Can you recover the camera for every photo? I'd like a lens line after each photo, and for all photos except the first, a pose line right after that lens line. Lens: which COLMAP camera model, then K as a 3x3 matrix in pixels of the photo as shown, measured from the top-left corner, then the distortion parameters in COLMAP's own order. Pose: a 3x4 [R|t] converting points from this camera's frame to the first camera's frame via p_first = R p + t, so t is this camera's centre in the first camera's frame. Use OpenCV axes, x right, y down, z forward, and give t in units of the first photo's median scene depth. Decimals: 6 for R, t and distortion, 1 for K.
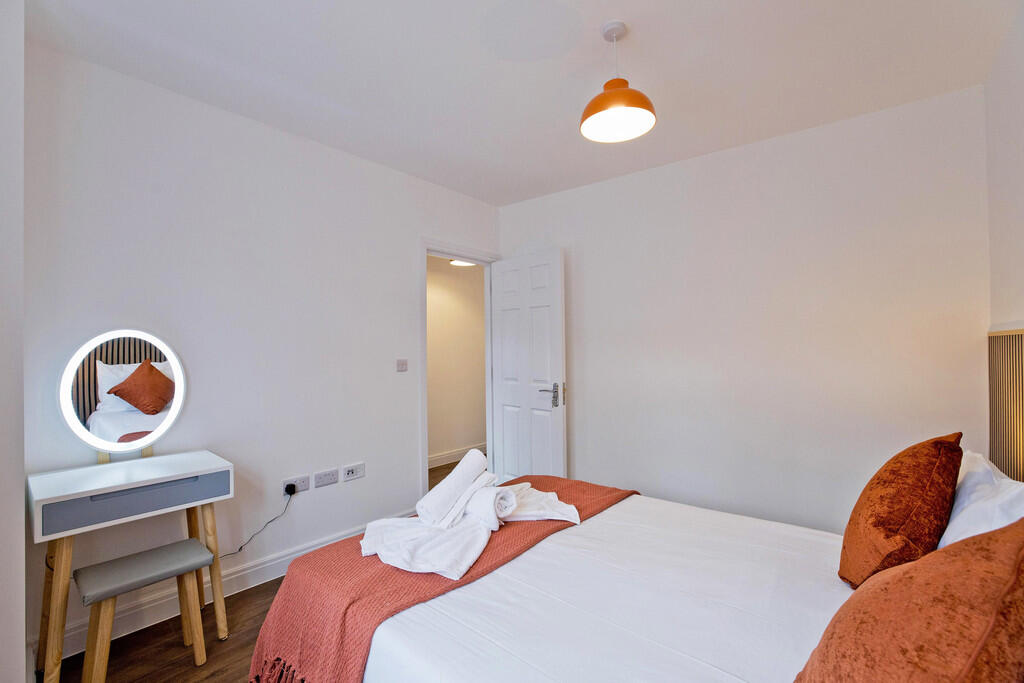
lens RADIAL K [[436.5, 0, 507.5], [0, 436.5, 335.1], [0, 0, 1]] dist [-0.046824, 0.015669]
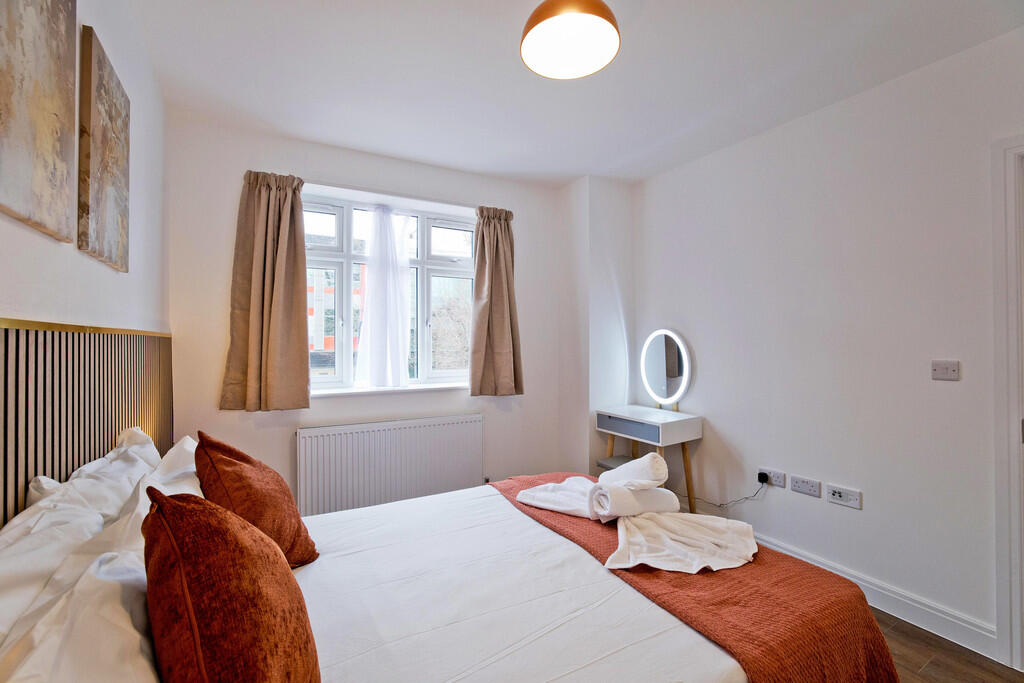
lens RADIAL K [[436.5, 0, 507.5], [0, 436.5, 335.1], [0, 0, 1]] dist [-0.046824, 0.015669]
pose [[-0.323613, -0.002323, -0.946187, 0.658748], [0.022788, 0.999688, -0.010248, 0.013120], [0.945915, -0.024878, -0.323459, 0.750992]]
